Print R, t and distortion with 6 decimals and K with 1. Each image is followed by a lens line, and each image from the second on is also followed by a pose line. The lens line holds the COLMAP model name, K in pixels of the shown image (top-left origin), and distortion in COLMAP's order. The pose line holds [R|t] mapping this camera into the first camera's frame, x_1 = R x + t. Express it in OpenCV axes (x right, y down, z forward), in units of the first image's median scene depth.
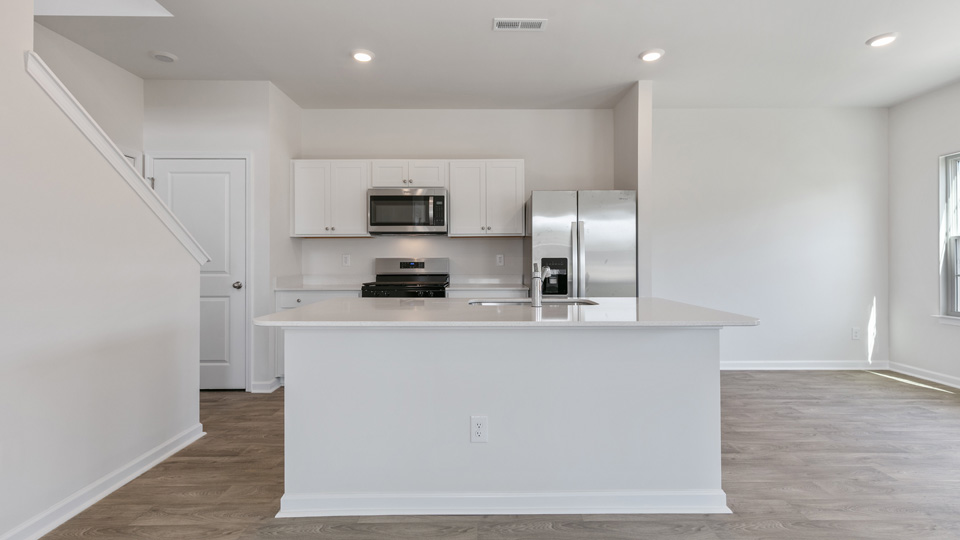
lens RADIAL K [[427.9, 0, 479.3], [0, 427.9, 260.9], [0, 0, 1]] dist [0.000280, -0.000598]
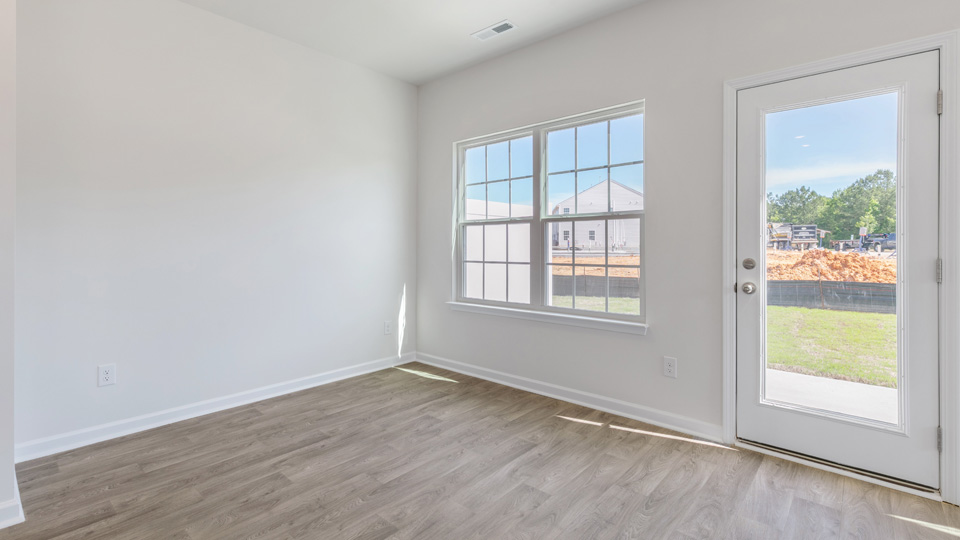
lens RADIAL K [[435.5, 0, 483.7], [0, 435.5, 242.2], [0, 0, 1]] dist [0.001274, 0.000131]
pose [[0.655944, 0.009200, 0.754753, 0.351484], [-0.002517, 0.999947, -0.010001, -0.001006], [-0.754805, 0.004660, 0.655932, 0.273278]]
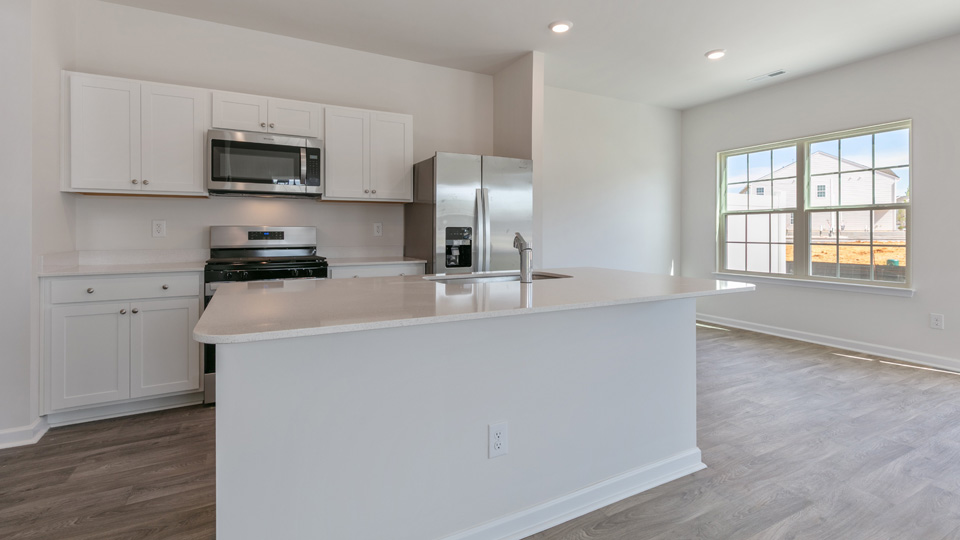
lens RADIAL K [[437.0, 0, 475.5], [0, 437.0, 230.6], [0, 0, 1]] dist [-0.000479, -0.000620]
pose [[0.887112, 0.002784, 0.461546, -0.201231], [-0.002630, 0.999996, -0.000977, 0.001213], [-0.461547, -0.000347, 0.887116, 0.141807]]
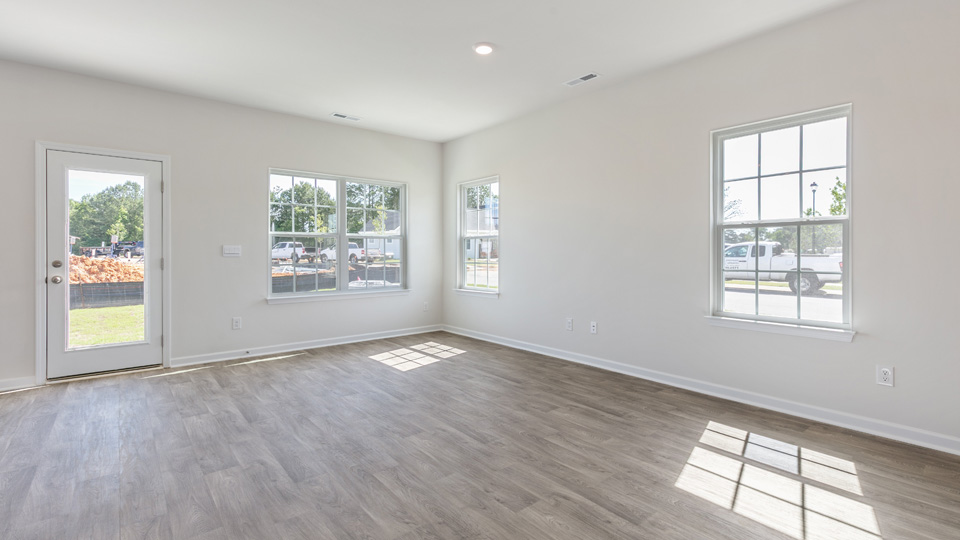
lens RADIAL K [[435.4, 0, 485.2], [0, 435.4, 257.1], [0, 0, 1]] dist [0.000181, -0.000109]
pose [[-0.650560, -0.005047, 0.759438, -0.257548], [0.001075, 0.999971, 0.007566, 0.001267], [-0.759454, 0.005739, -0.650535, 0.301350]]
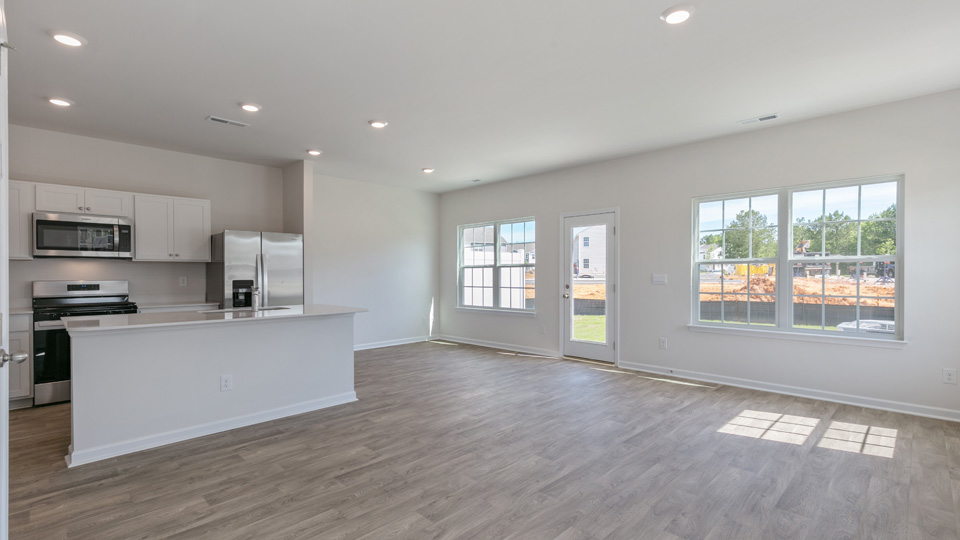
lens RADIAL K [[442.1, 0, 486.0], [0, 442.1, 274.7], [0, 0, 1]] dist [0.001043, 0.000013]
pose [[0.697293, -0.002572, 0.716781, -0.265296], [0.002100, 0.999997, 0.001545, -0.022214], [-0.716783, 0.000428, 0.697296, -0.484491]]
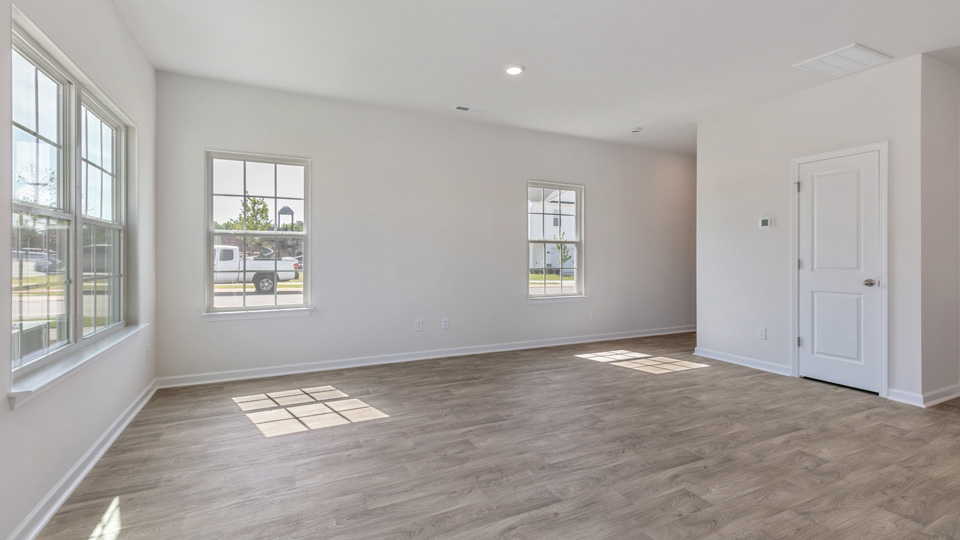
lens RADIAL K [[435.4, 0, 485.2], [0, 435.4, 257.1], [0, 0, 1]] dist [0.000181, -0.000109]
pose [[-0.891140, -0.000492, -0.453727, 0.834775], [-0.000541, 1.000000, -0.000023, -0.000212], [0.453727, 0.000225, -0.891141, 0.534297]]
